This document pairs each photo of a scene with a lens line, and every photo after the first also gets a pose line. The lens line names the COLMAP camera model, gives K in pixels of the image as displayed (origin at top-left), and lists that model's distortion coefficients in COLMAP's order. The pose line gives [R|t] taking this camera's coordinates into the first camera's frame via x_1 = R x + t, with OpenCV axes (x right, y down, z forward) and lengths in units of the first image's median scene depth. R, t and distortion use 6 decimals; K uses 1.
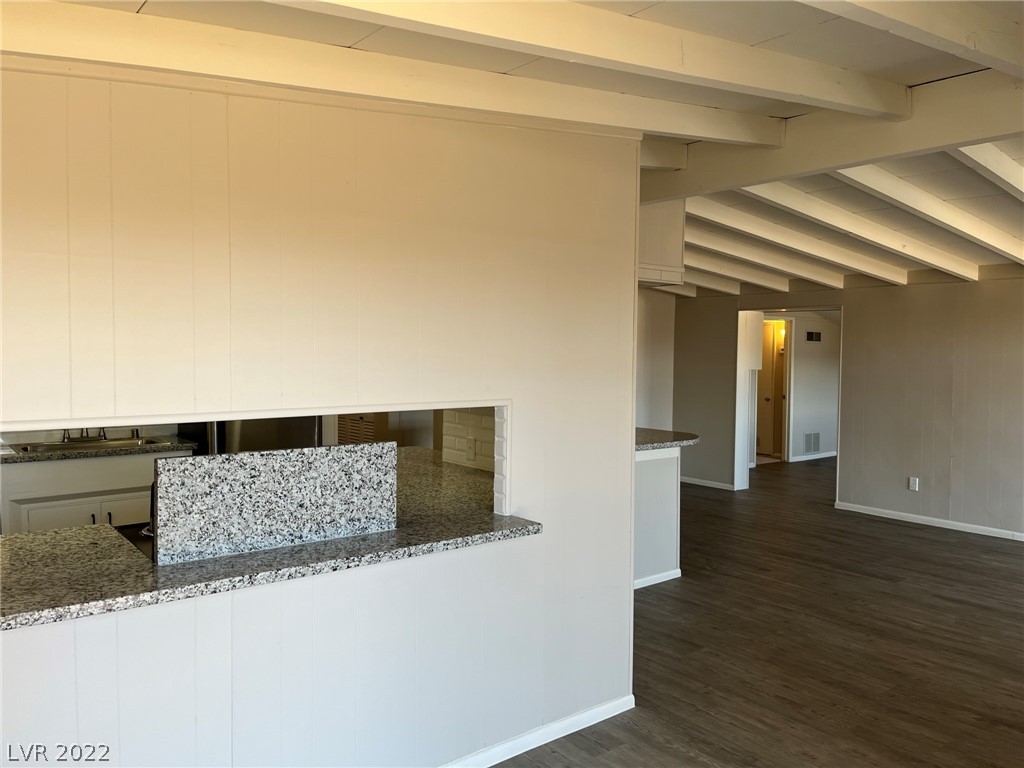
lens RADIAL K [[782.2, 0, 512.0], [0, 782.2, 384.0], [0, 0, 1]] dist [0.068246, -0.111244]
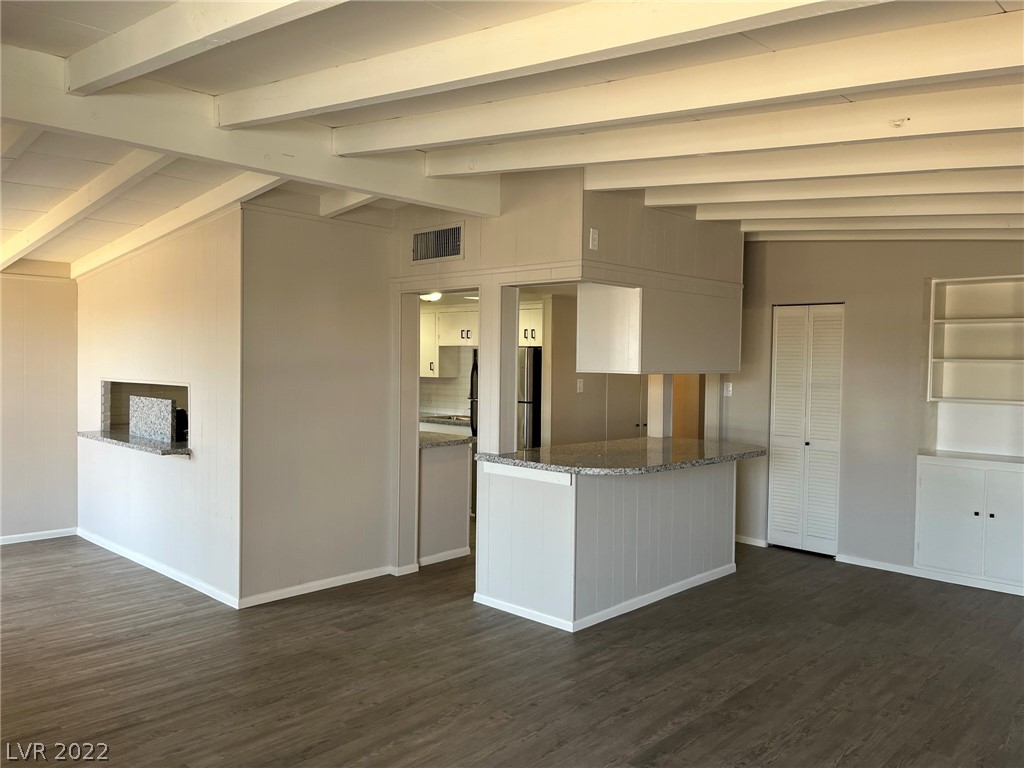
lens RADIAL K [[795.5, 0, 512.0], [0, 795.5, 384.0], [0, 0, 1]] dist [0.001314, -0.000413]
pose [[0.129201, 0.029224, -0.991188, 1.227758], [-0.058567, 0.998046, 0.021792, -0.034631], [0.989887, 0.055235, 0.130660, 0.979634]]
